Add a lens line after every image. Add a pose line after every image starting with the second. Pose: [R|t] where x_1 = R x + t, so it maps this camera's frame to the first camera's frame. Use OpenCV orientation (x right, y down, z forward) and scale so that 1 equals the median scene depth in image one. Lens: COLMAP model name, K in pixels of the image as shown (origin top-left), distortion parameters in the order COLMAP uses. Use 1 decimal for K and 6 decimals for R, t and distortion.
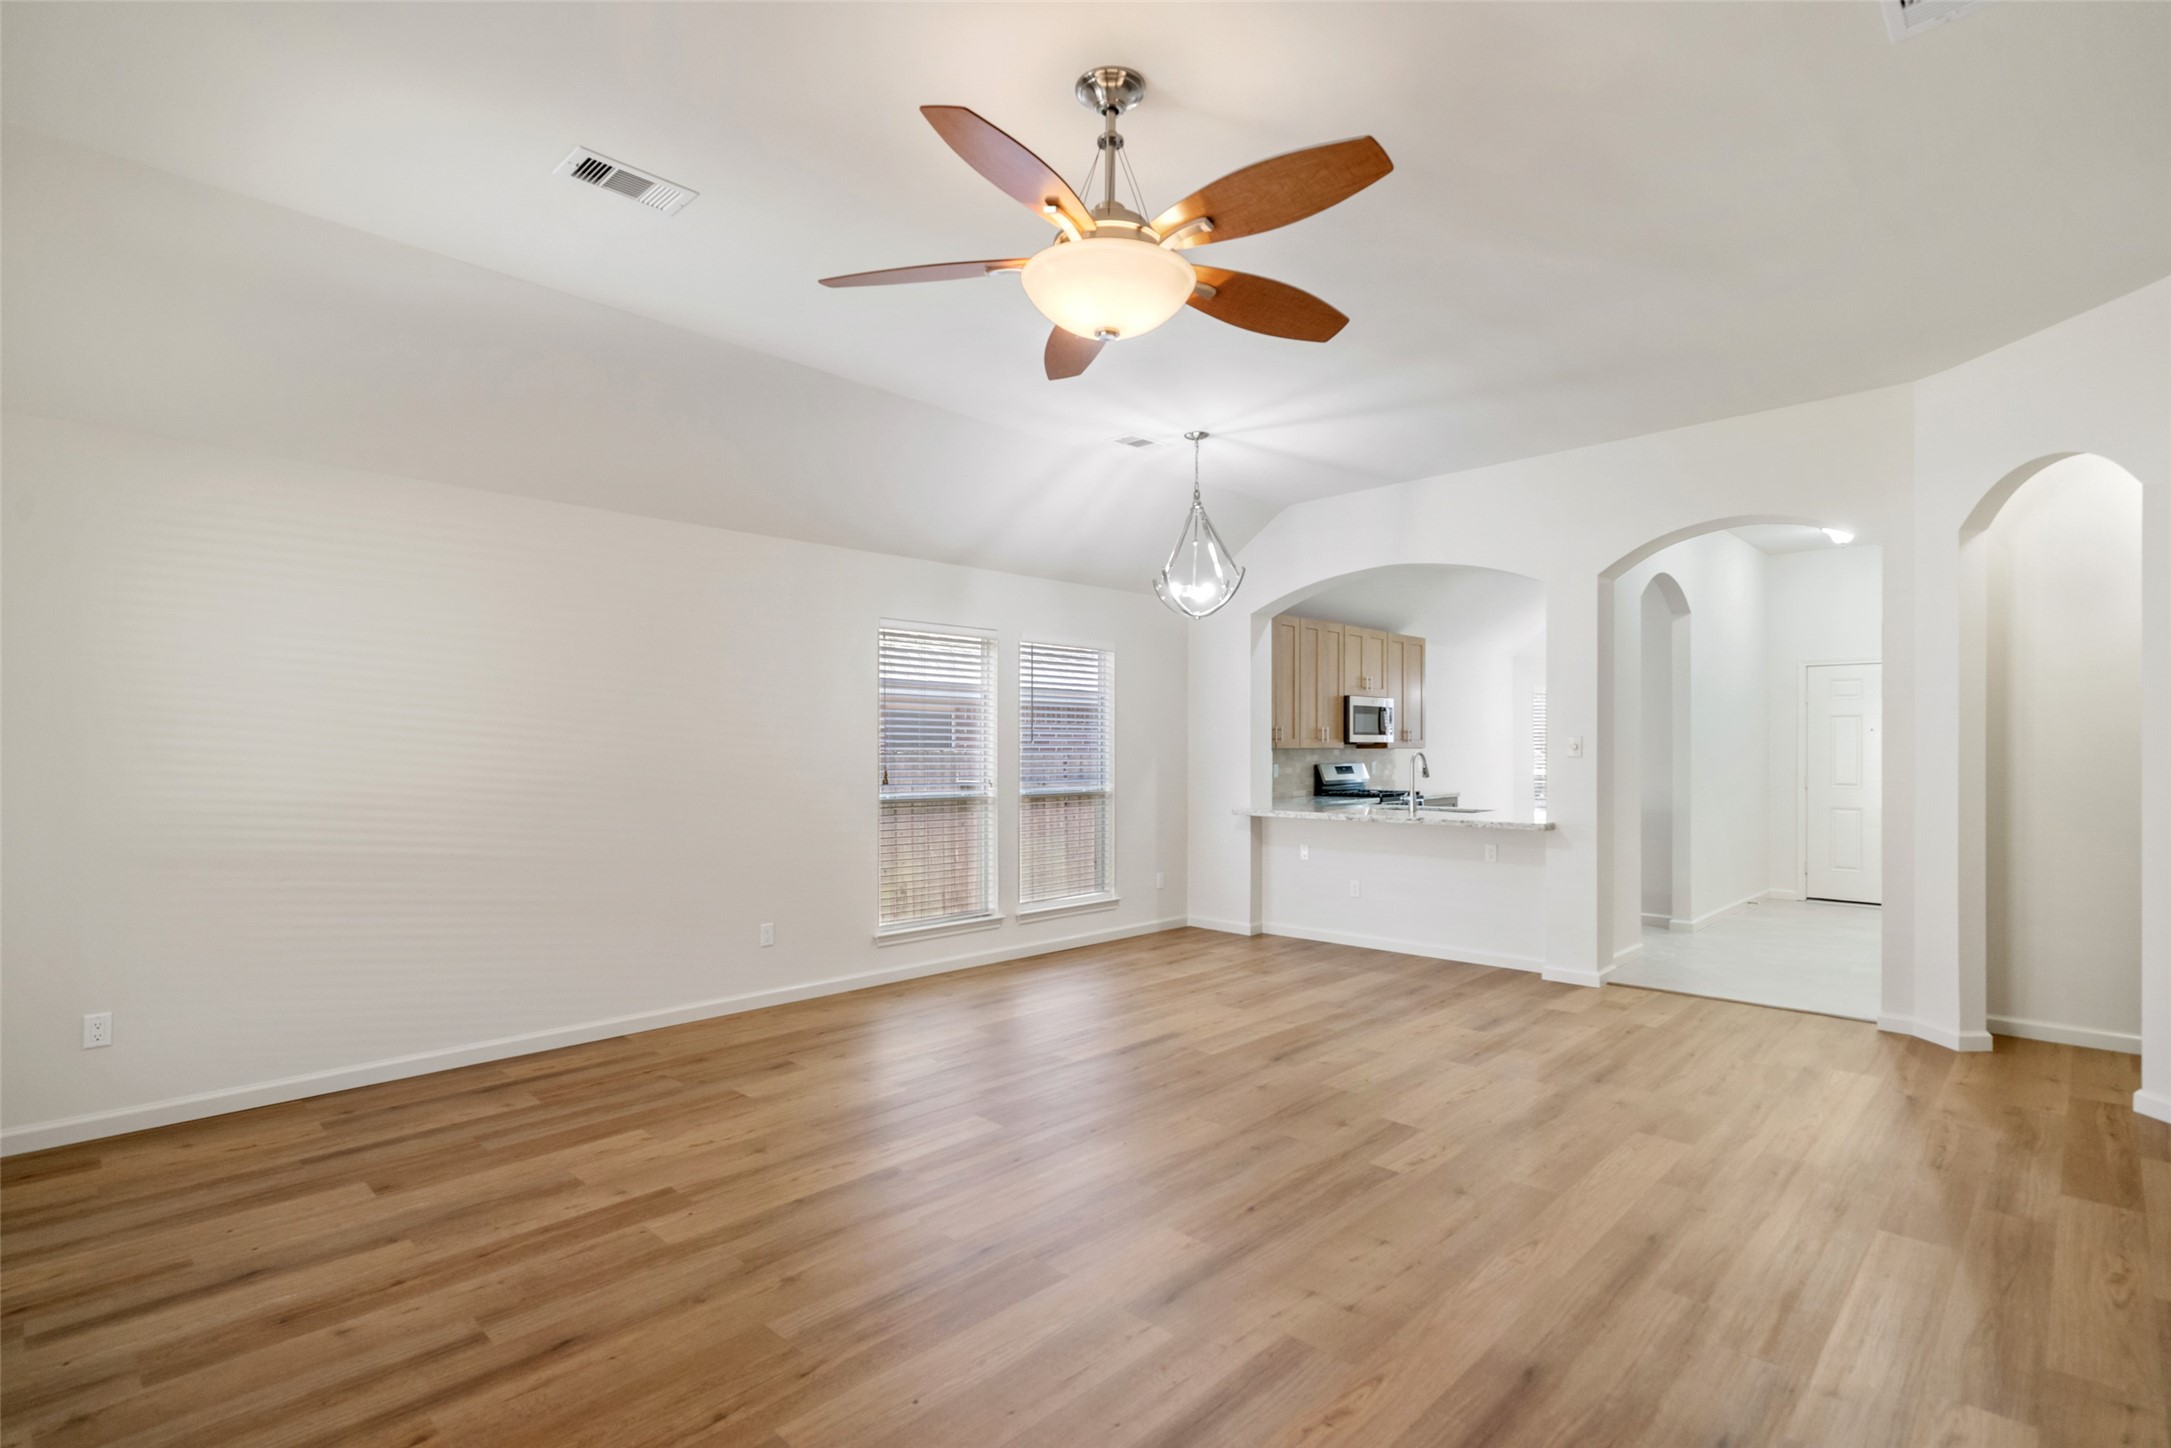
lens RADIAL K [[1041.3, 0, 1081.1], [0, 1041.3, 746.9], [0, 0, 1]] dist [0.000011, 0.001463]
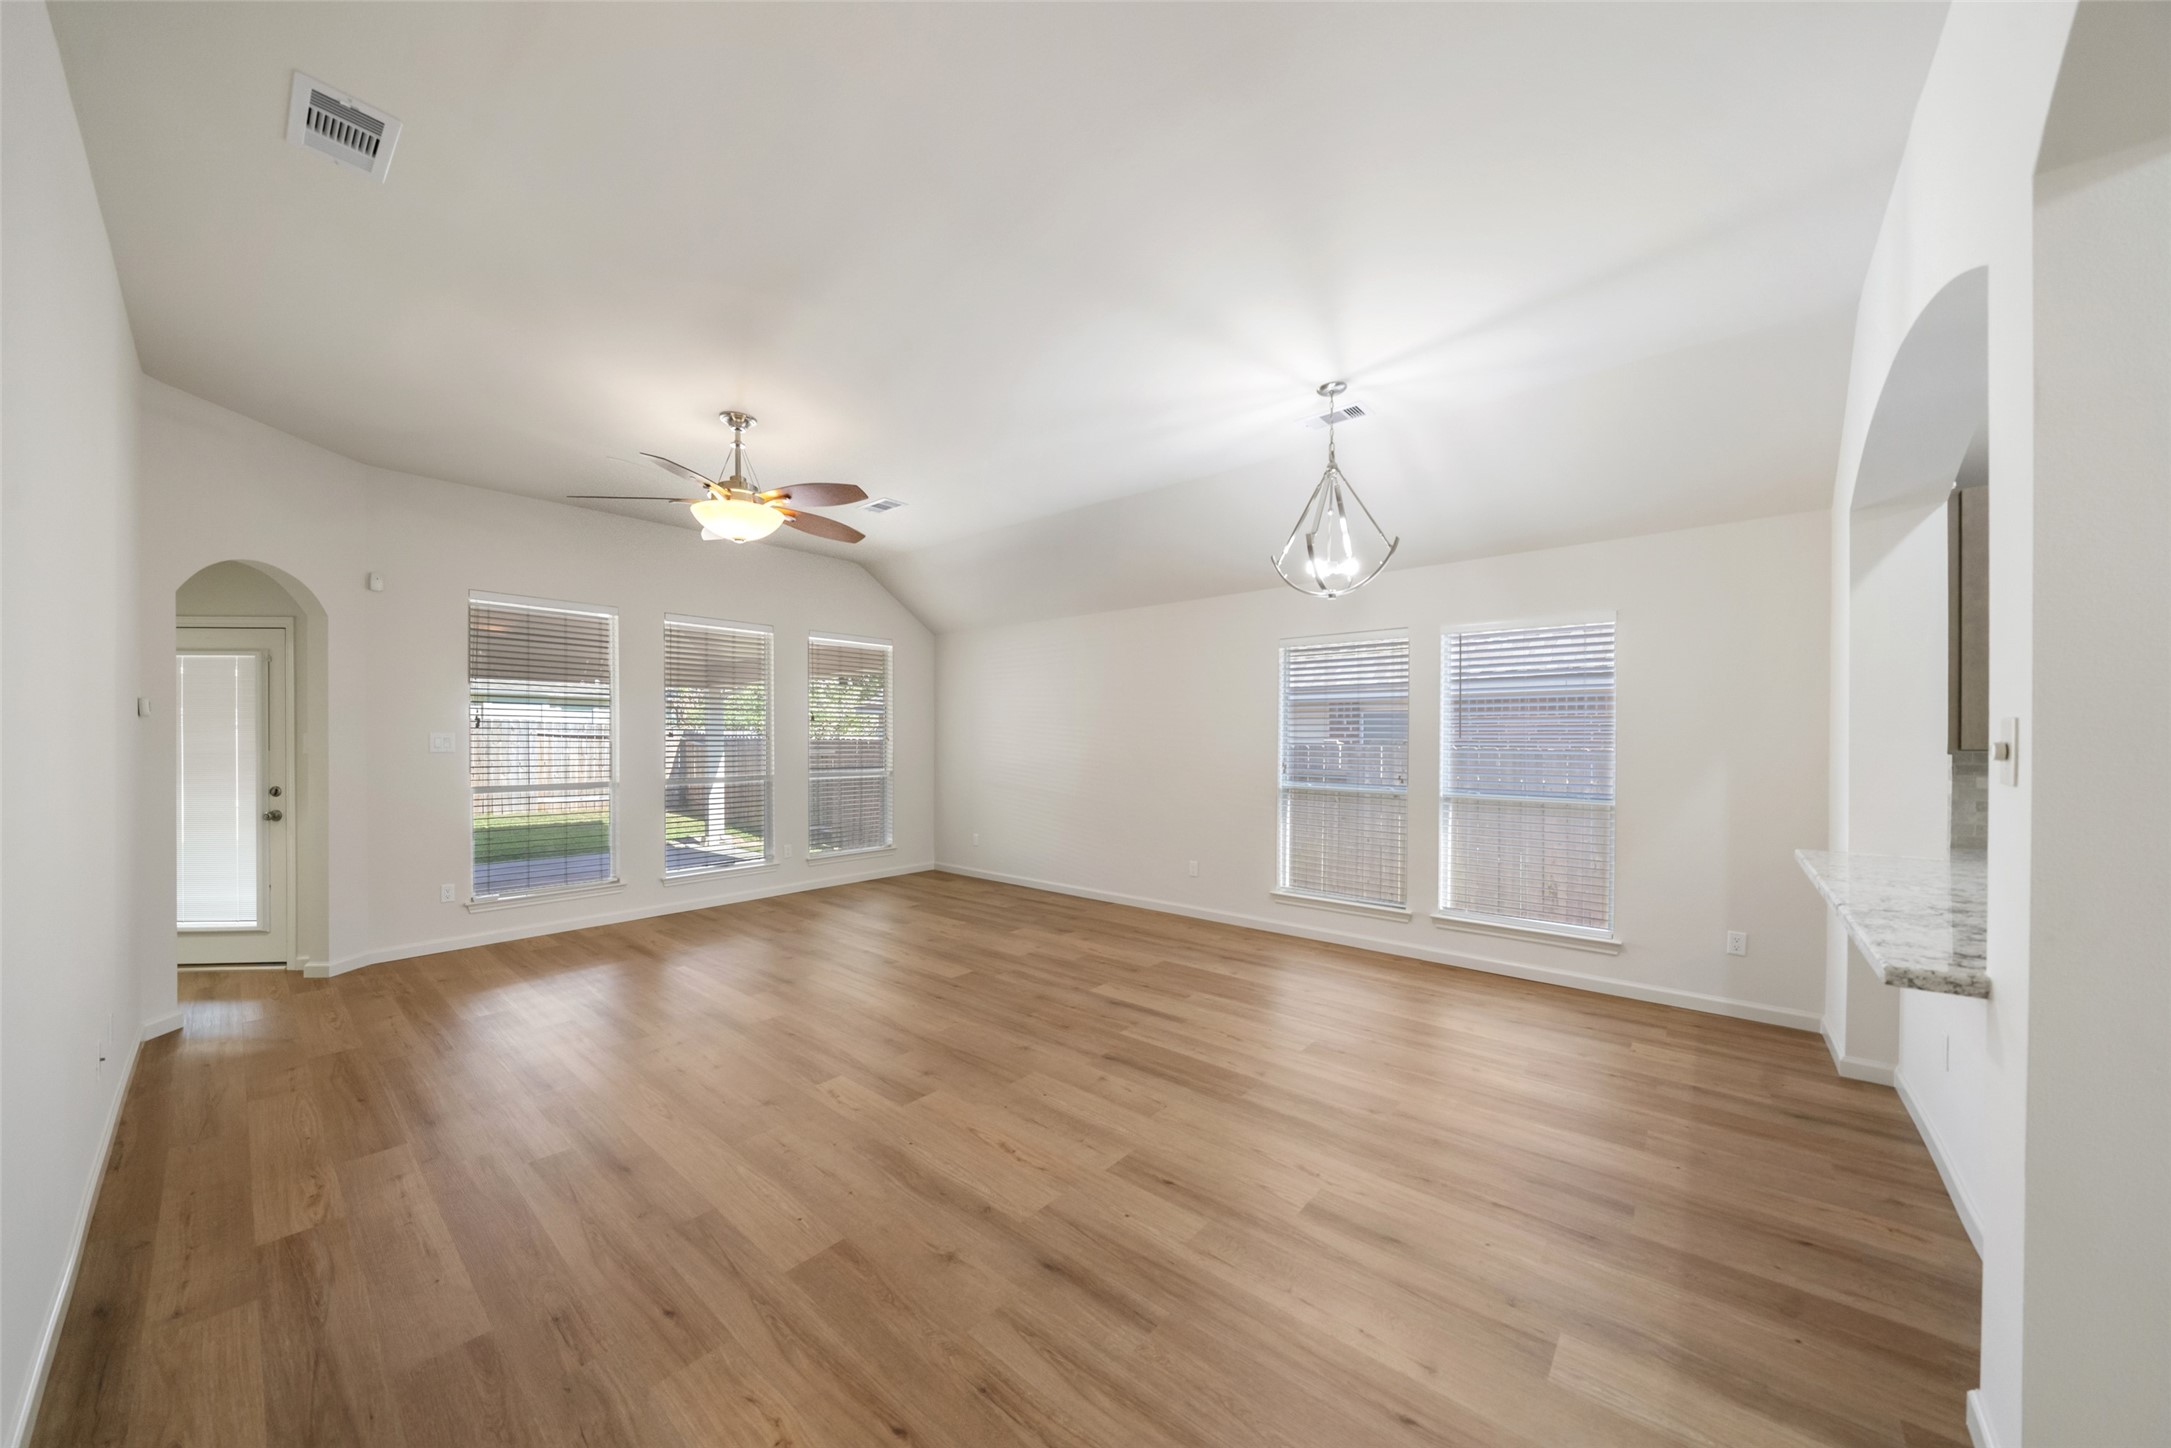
lens RADIAL K [[741.1, 0, 1081.1], [0, 741.1, 738.7], [0, 0, 1]] dist [-0.007397, 0.000119]
pose [[0.063116, -0.001189, -0.998005, 0.788892], [-0.001608, 0.999998, -0.001293, -0.004139], [0.998005, 0.001687, 0.063114, 0.818913]]
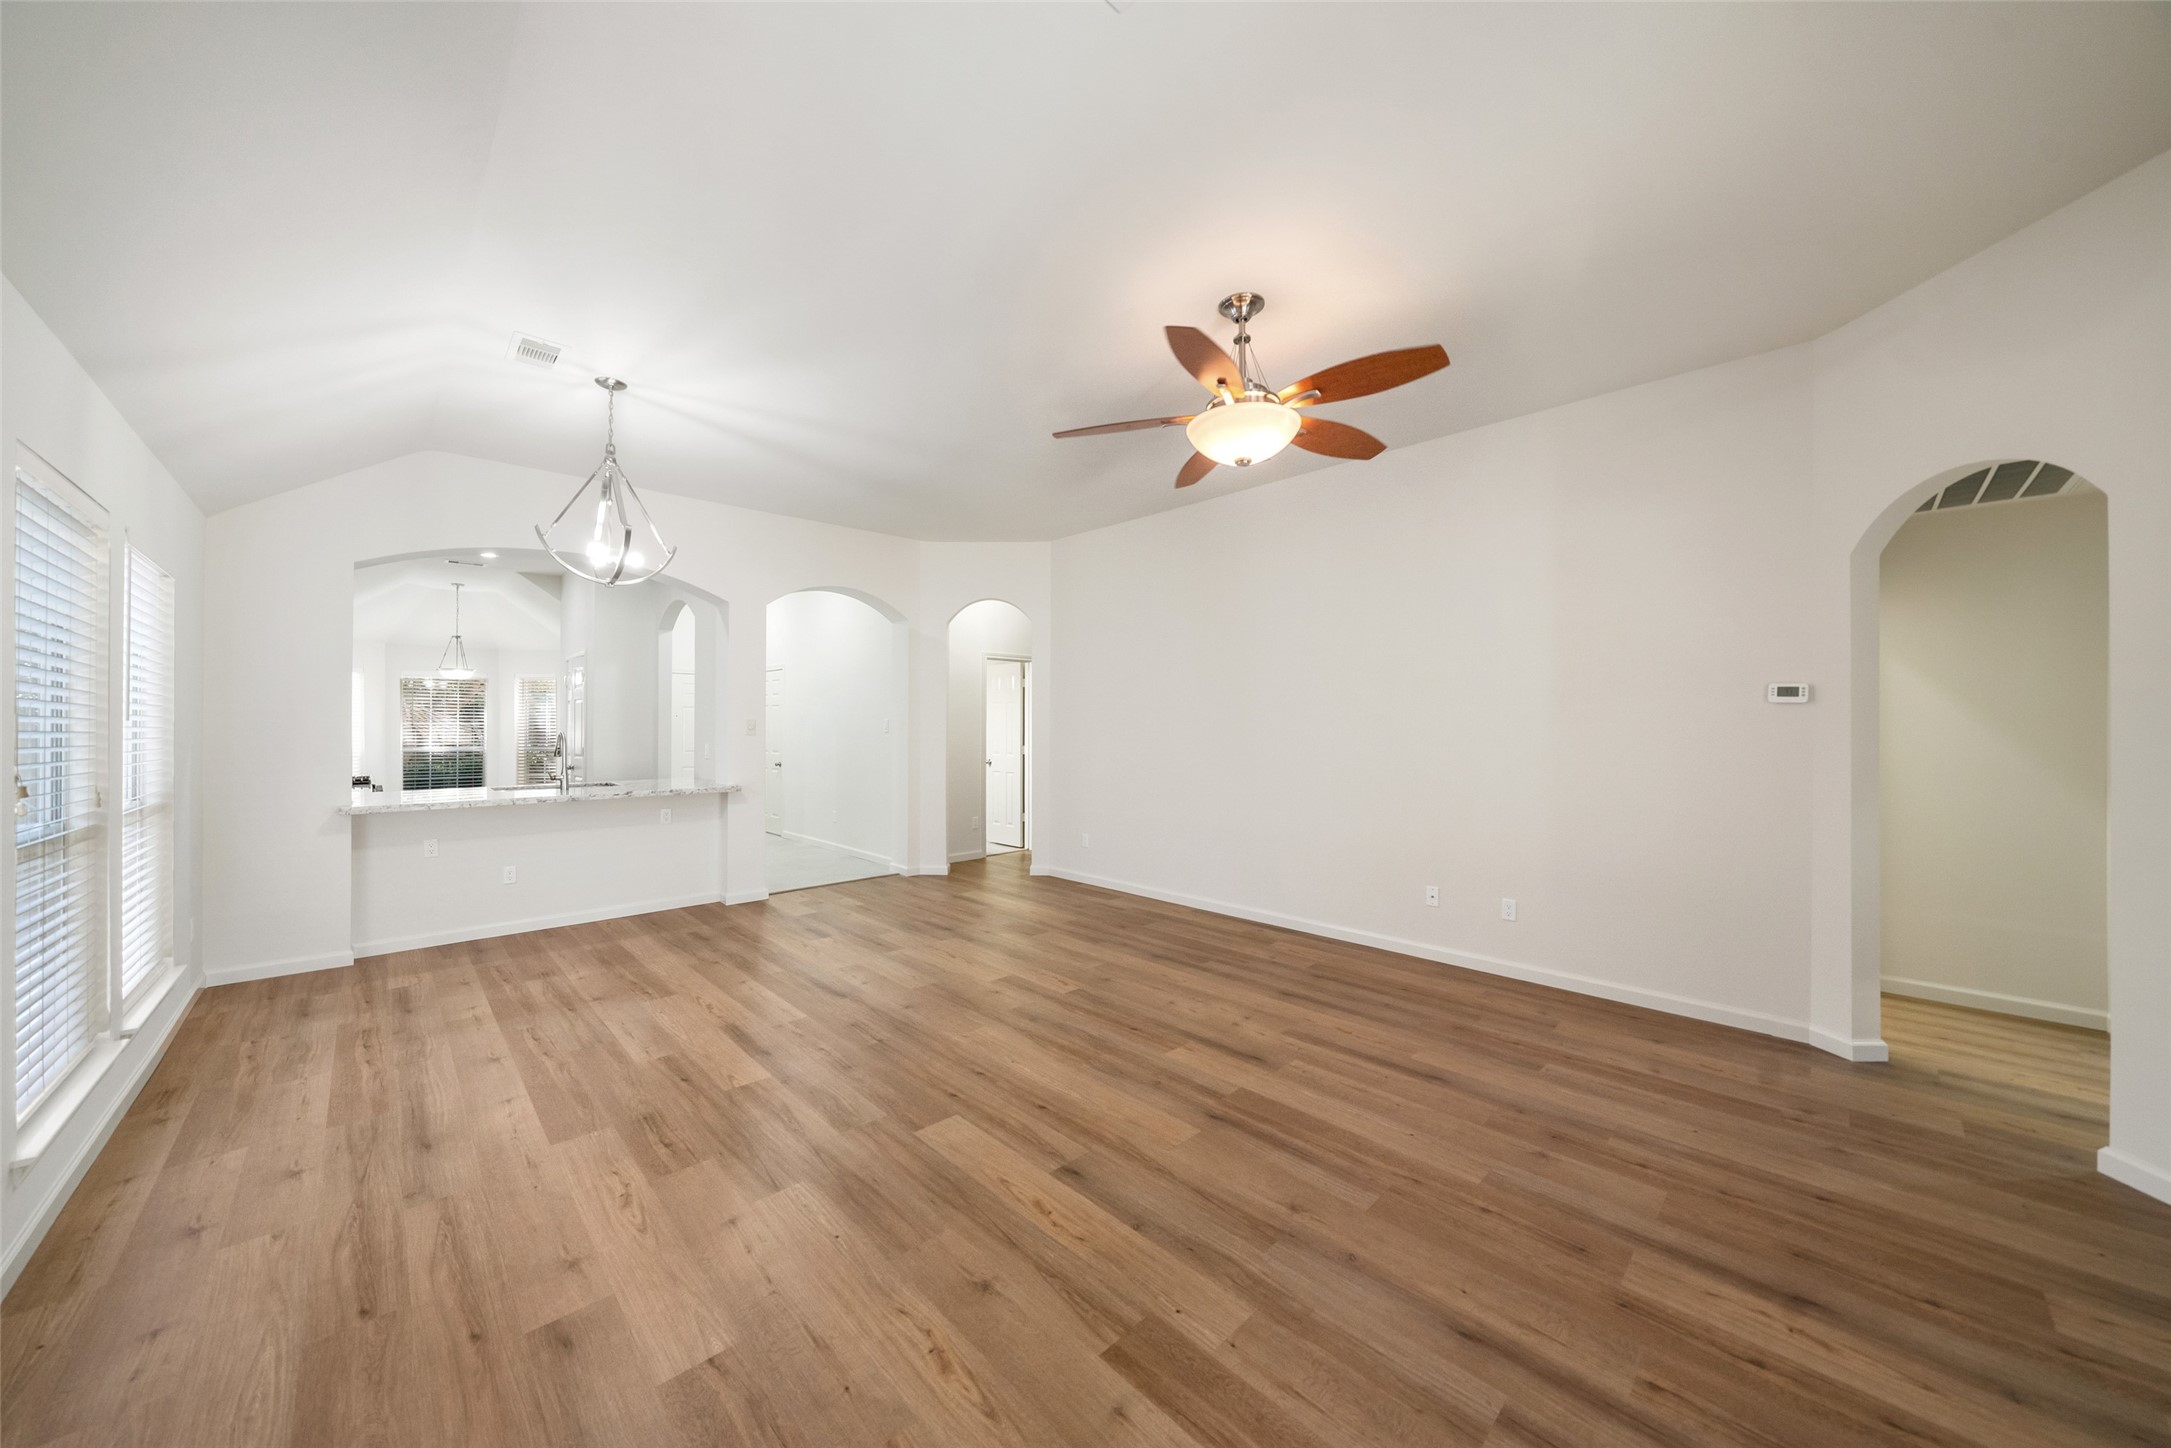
lens RADIAL K [[744.8, 0, 1077.5], [0, 744.8, 725.4], [0, 0, 1]] dist [-0.008151, 0.000168]
pose [[0.035252, 0.000587, 0.999378, -0.562499], [-0.000414, 1.000000, -0.000573, -0.003144], [-0.999378, -0.000394, 0.035253, 0.624982]]
